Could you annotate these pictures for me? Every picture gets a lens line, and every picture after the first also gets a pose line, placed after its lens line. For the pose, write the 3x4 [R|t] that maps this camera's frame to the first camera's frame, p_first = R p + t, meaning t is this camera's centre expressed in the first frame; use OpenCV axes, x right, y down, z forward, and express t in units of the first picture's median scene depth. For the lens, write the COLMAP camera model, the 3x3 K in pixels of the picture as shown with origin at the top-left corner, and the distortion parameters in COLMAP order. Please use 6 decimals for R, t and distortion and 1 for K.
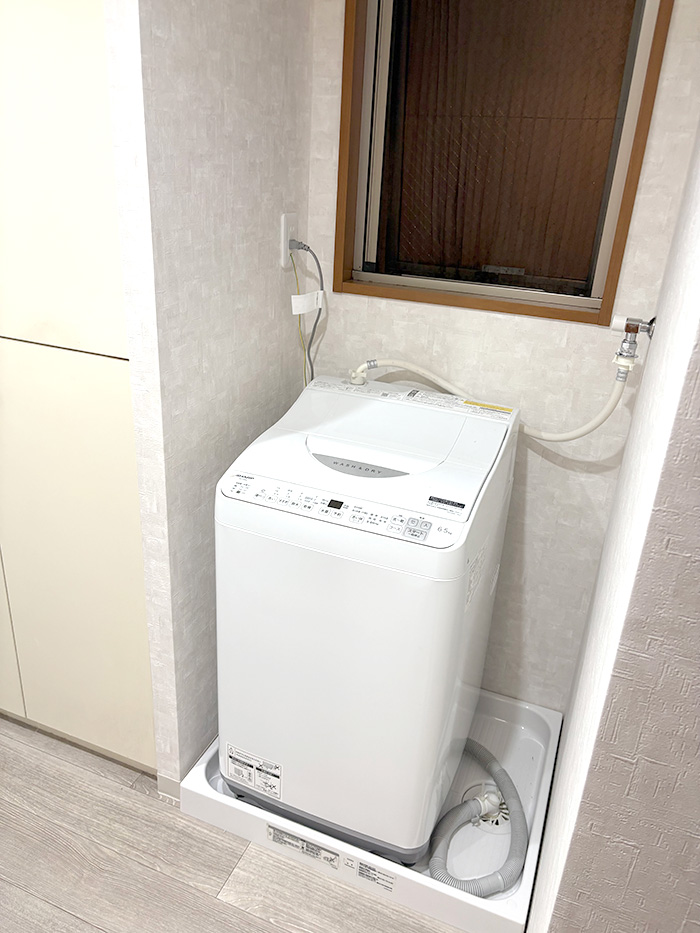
lens RADIAL K [[715.2, 0, 351.2], [0, 715.2, 466.4], [0, 0, 1]] dist [0.027844, -0.023835]
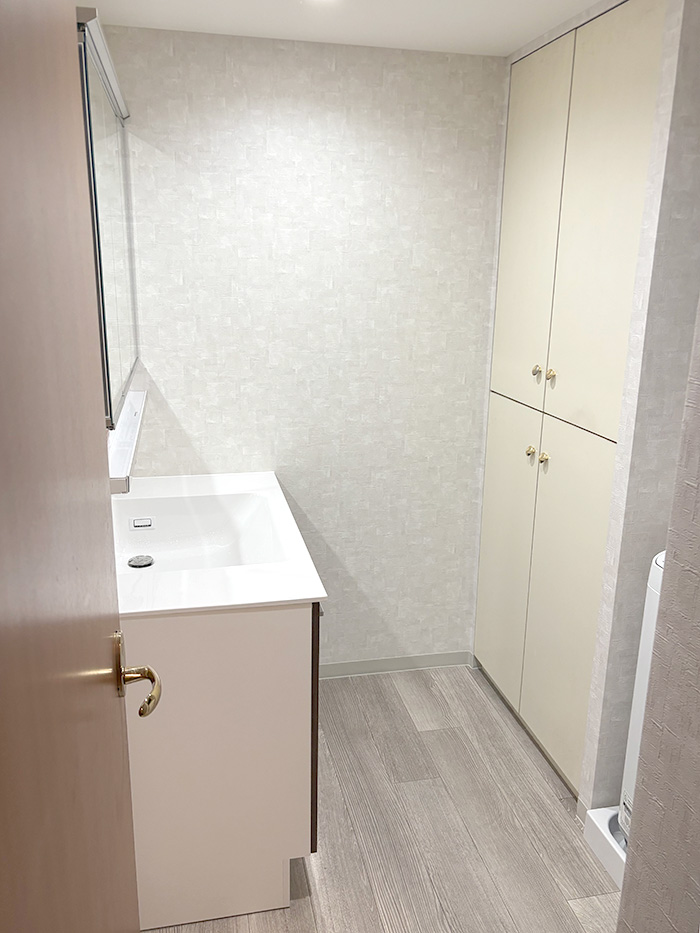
lens RADIAL K [[715.2, 0, 348.2], [0, 715.2, 465.1], [0, 0, 1]] dist [0.027844, -0.023835]
pose [[0.580883, 0.178489, -0.794177, 0.423220], [-0.310406, 0.950510, -0.013415, 0.057126], [0.752478, 0.254309, 0.607539, -0.158484]]
